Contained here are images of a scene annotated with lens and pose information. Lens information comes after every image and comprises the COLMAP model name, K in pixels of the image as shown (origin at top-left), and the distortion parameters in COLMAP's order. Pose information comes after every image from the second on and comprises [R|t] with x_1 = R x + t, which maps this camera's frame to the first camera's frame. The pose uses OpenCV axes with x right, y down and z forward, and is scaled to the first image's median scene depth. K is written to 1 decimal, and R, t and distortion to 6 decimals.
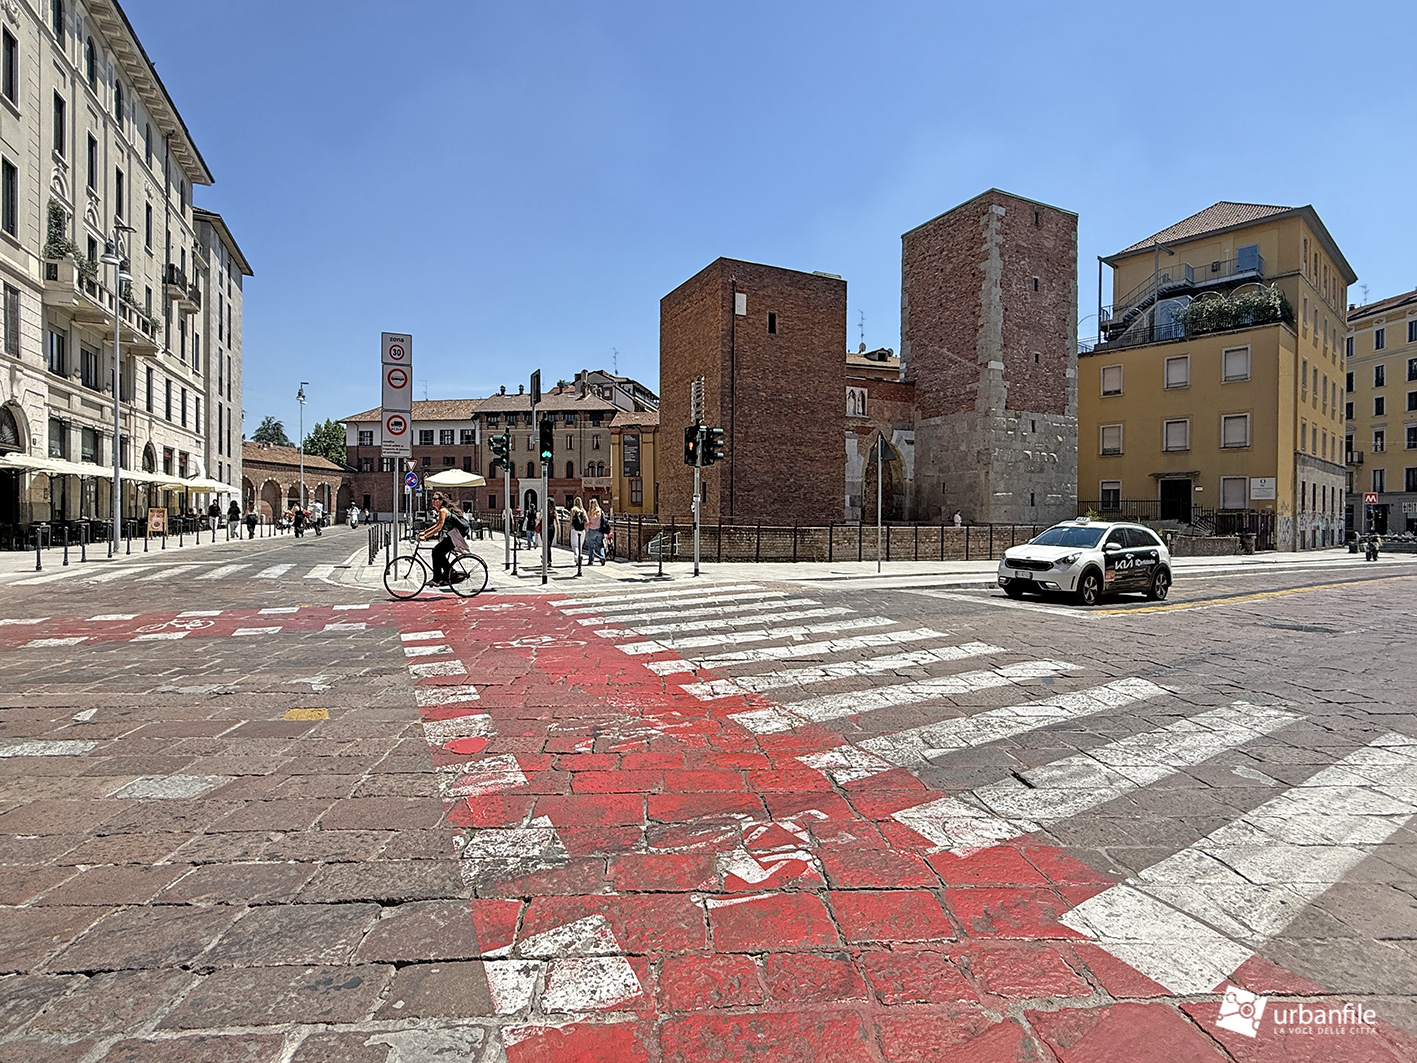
lens RADIAL K [[798.2, 0, 709.0], [0, 798.2, 528.2], [0, 0, 1]] dist [0.005112, -0.001338]
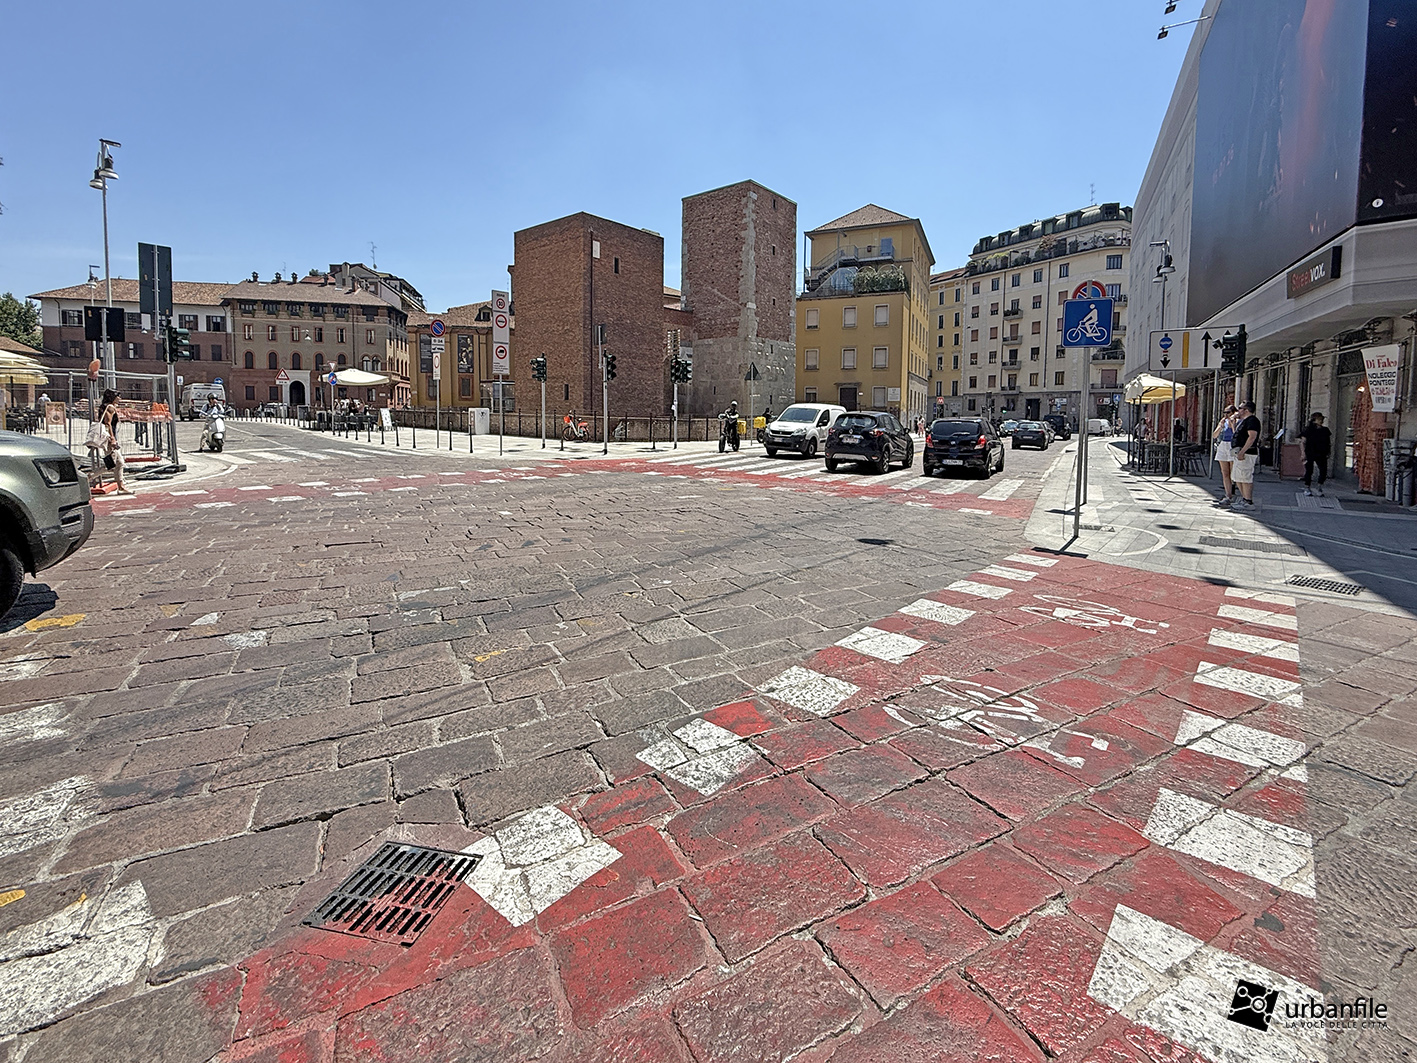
lens RADIAL K [[1067.8, 0, 707.5], [0, 1067.8, 530.2], [0, 0, 1]] dist [-0.010895, 0.000135]
pose [[0.846619, -0.057650, 0.529068, -0.744864], [0.001406, 0.994354, 0.106100, -0.005319], [-0.532198, -0.089082, 0.841920, -0.610442]]
